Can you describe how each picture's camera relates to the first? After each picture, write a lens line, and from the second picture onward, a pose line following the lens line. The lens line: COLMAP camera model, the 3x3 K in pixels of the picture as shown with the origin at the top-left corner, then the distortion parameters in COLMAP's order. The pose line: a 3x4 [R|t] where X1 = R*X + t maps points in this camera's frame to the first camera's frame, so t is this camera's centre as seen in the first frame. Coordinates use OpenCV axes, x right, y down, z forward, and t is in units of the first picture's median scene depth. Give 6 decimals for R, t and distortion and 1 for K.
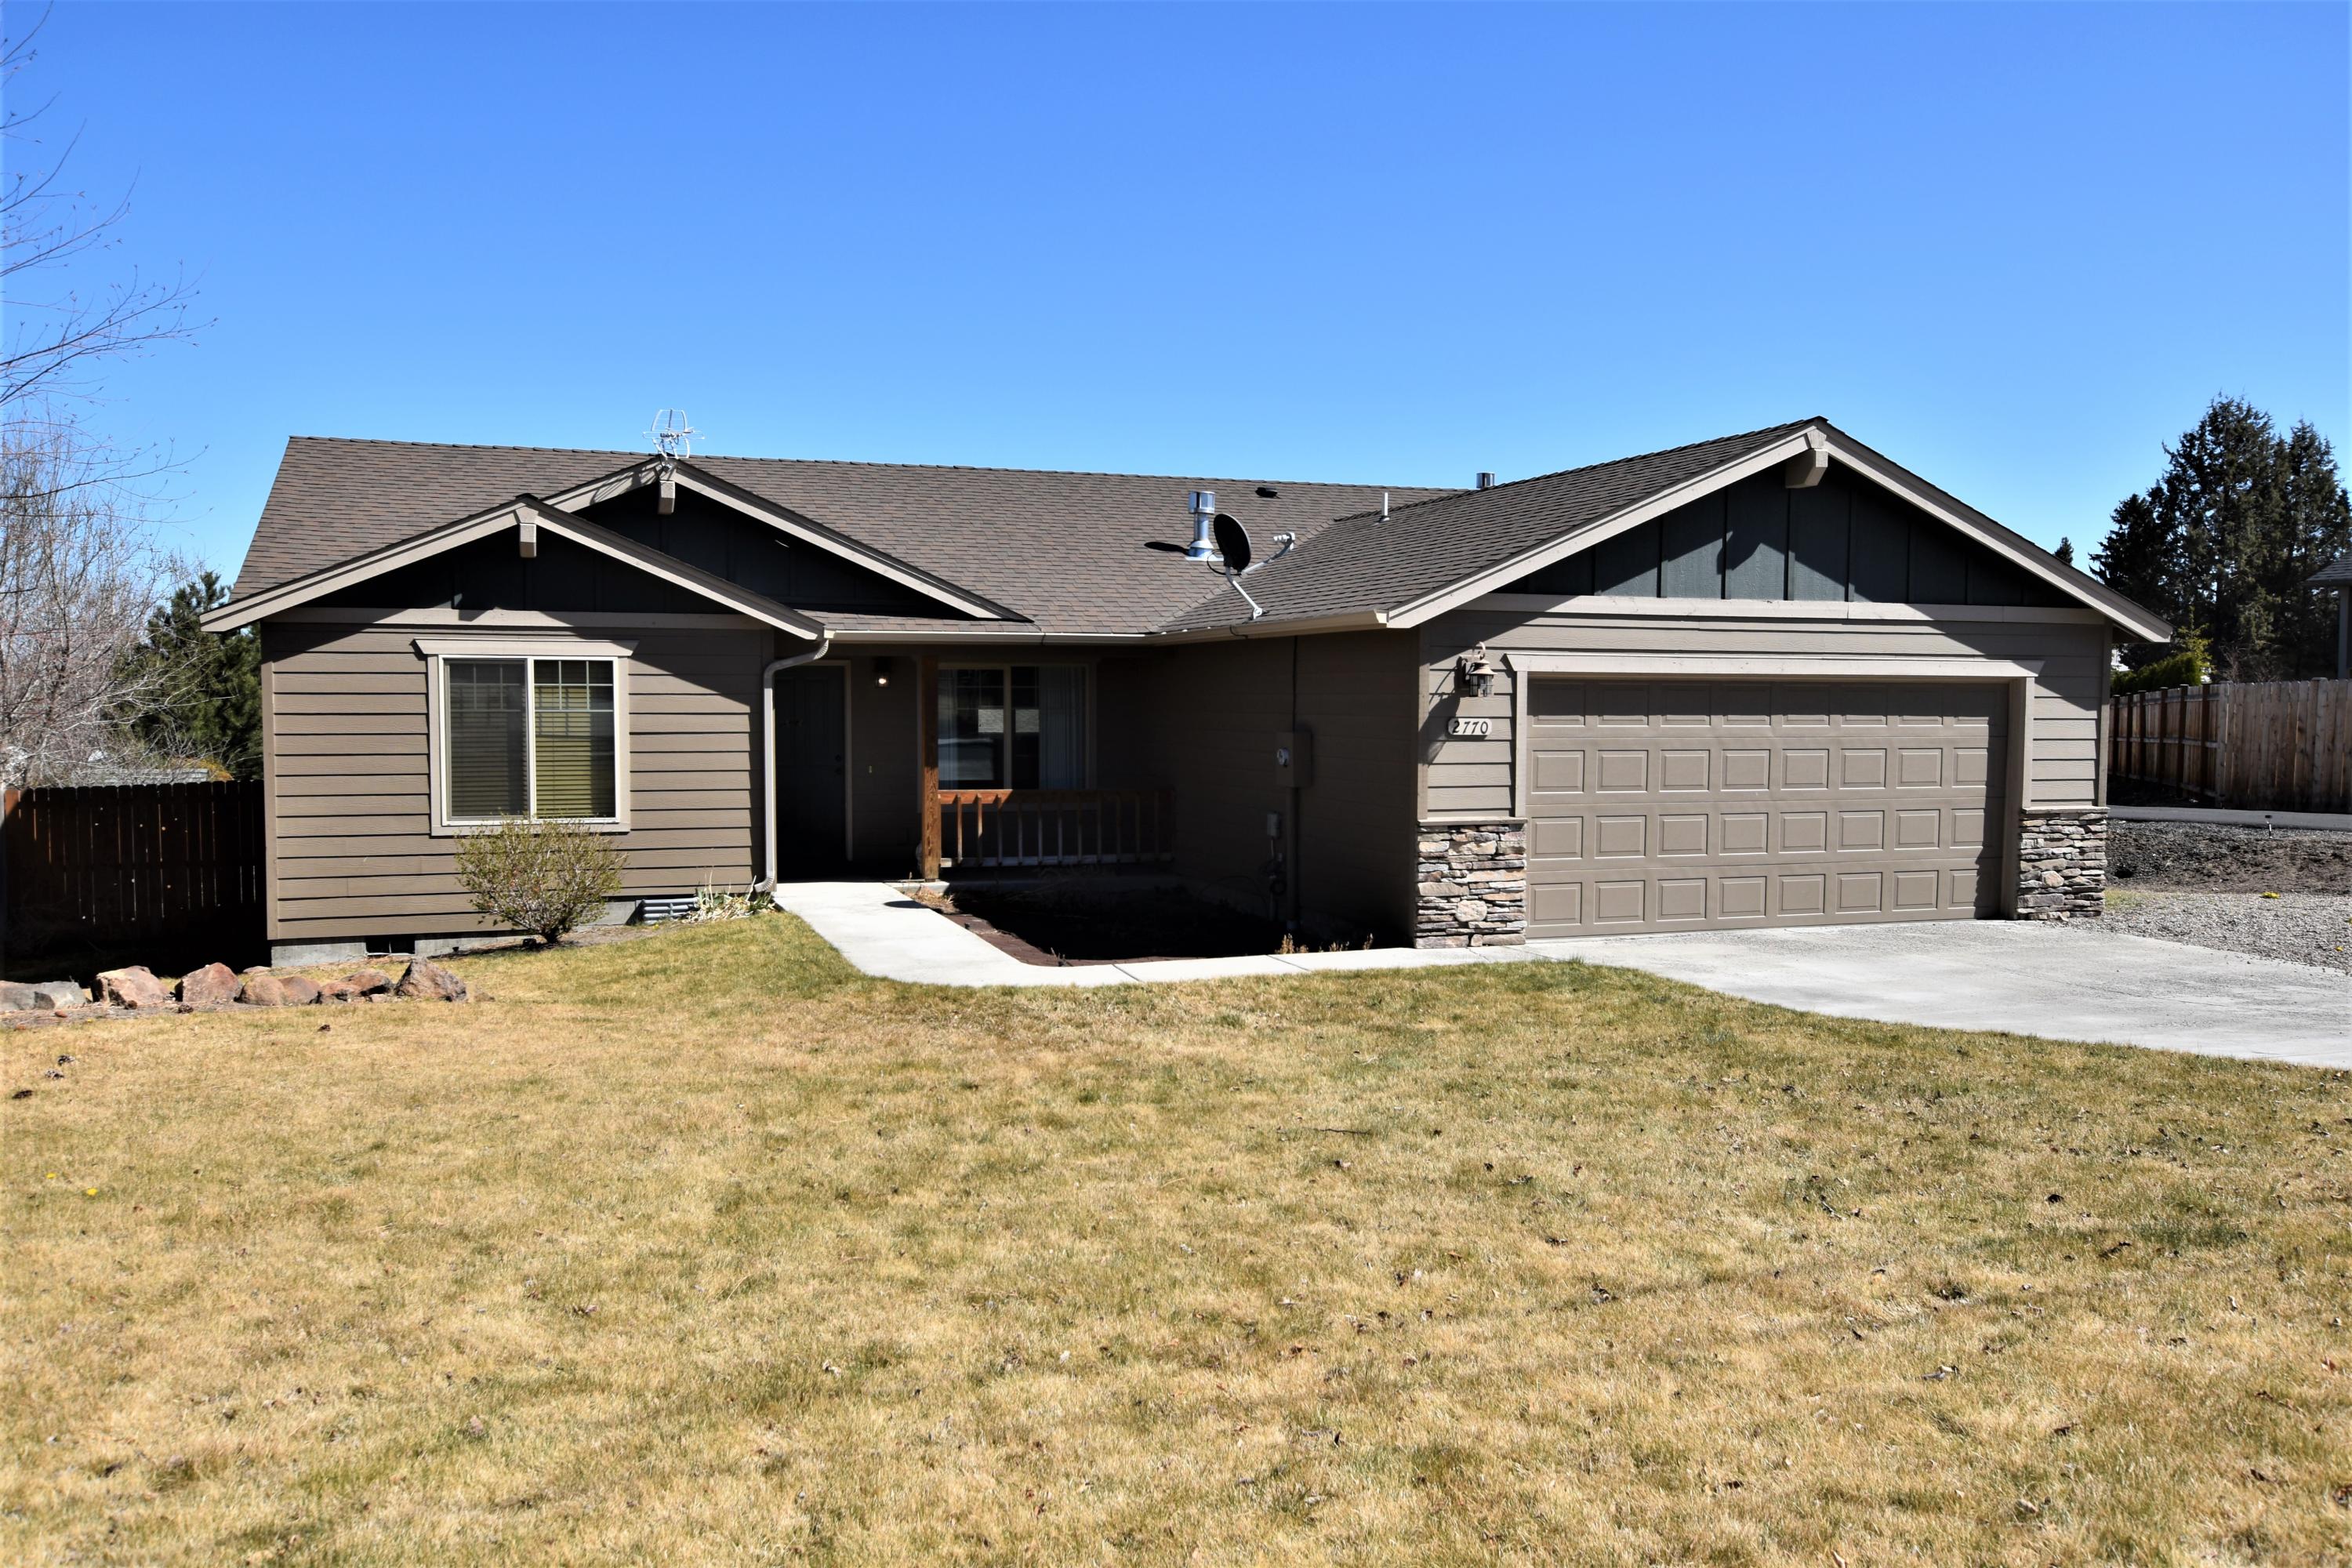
lens RADIAL K [[1823.9, 0, 1176.0], [0, 1823.9, 784.0], [0, 0, 1]] dist [-0.003336, 0.000906]
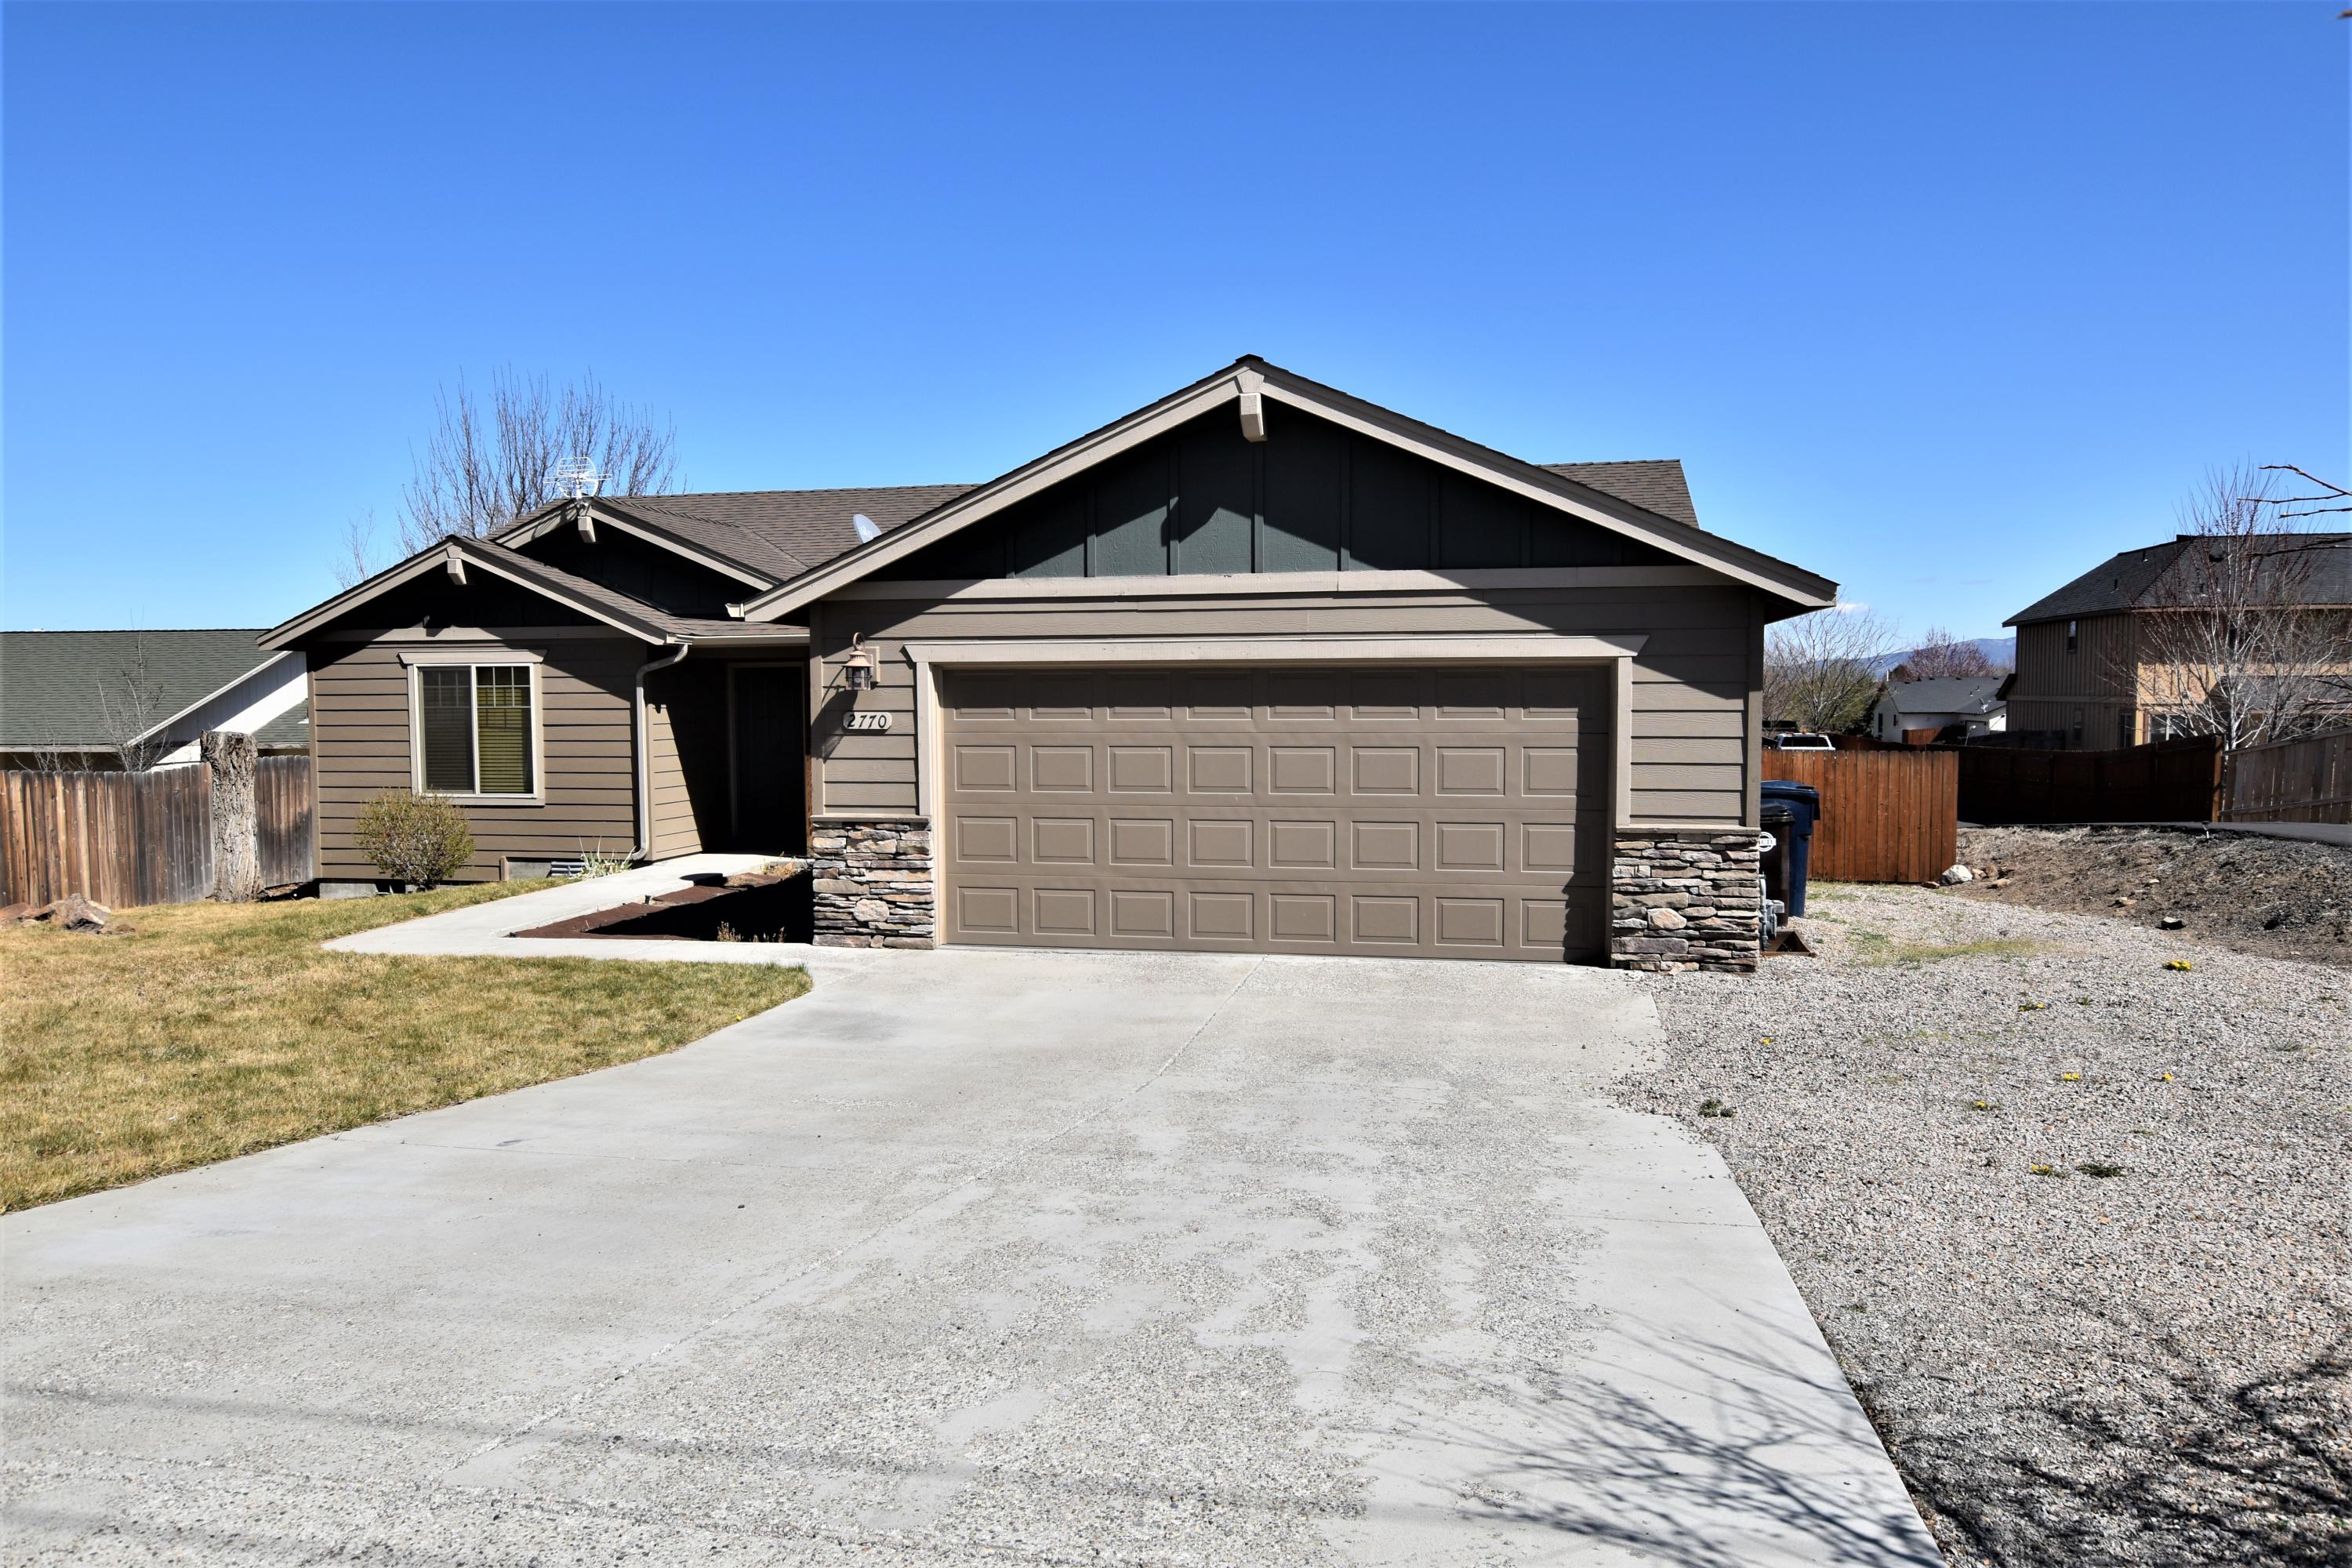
lens RADIAL K [[1614.3, 0, 1176.0], [0, 1614.3, 784.0], [0, 0, 1]] dist [-0.026922, 0.000702]
pose [[0.853351, 0.021269, -0.520903, 0.686756], [-0.016359, 0.999768, 0.014021, -0.011348], [0.521080, -0.003444, 0.853501, 0.327260]]
